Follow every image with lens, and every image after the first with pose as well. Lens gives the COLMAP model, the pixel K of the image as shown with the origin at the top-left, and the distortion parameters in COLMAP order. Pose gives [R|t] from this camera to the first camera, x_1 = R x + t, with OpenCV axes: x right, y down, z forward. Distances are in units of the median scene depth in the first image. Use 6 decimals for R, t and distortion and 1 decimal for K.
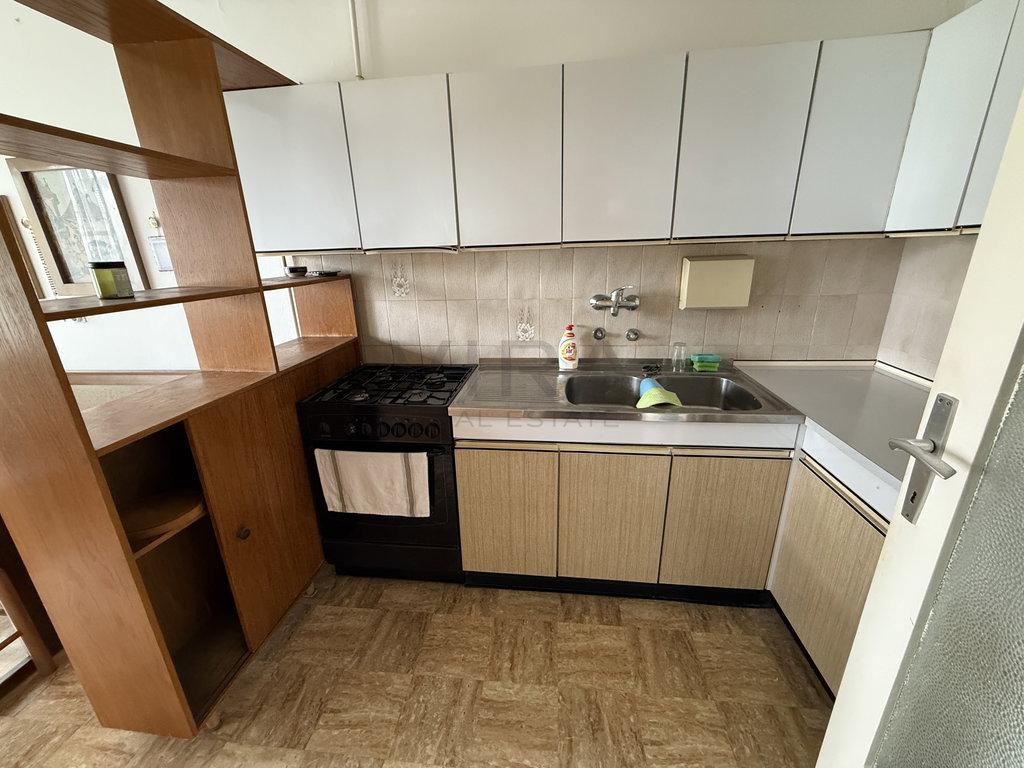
lens RADIAL K [[407.8, 0, 512.0], [0, 407.8, 384.0], [0, 0, 1]] dist [0.000604, 0.000187]
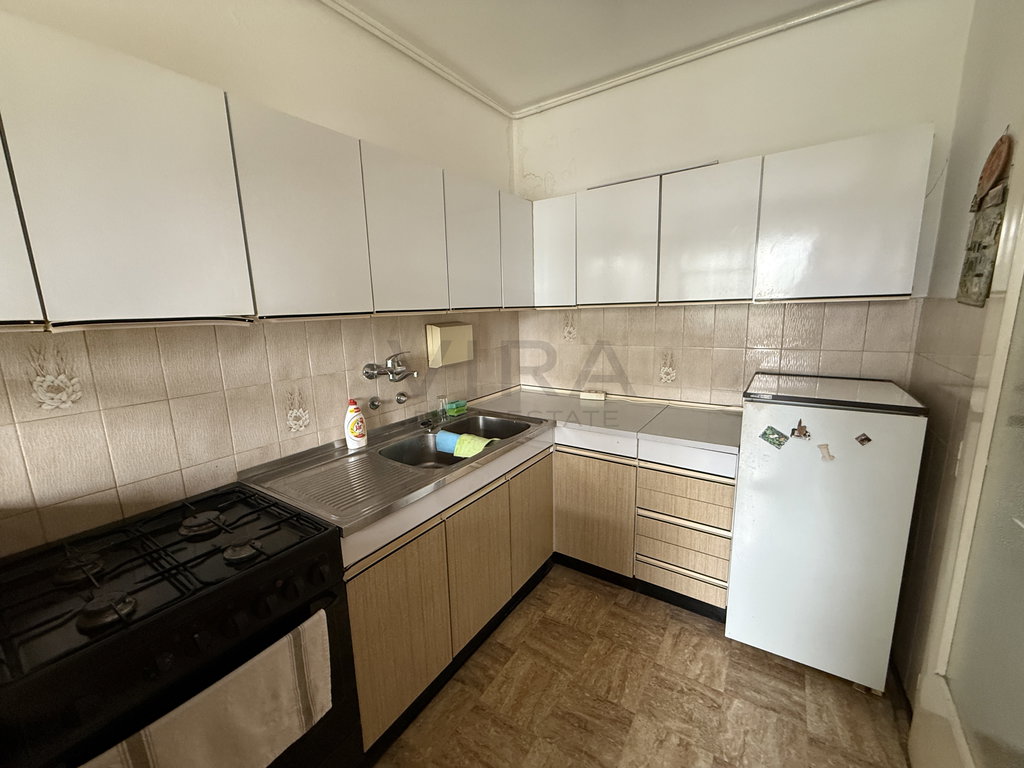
lens RADIAL K [[407.8, 0, 512.0], [0, 407.8, 384.0], [0, 0, 1]] dist [0.000604, 0.000187]
pose [[0.461400, -0.150910, 0.874263, -0.538170], [0.288177, 0.957486, 0.013188, -0.097826], [-0.839085, 0.245858, 0.485273, 0.285834]]
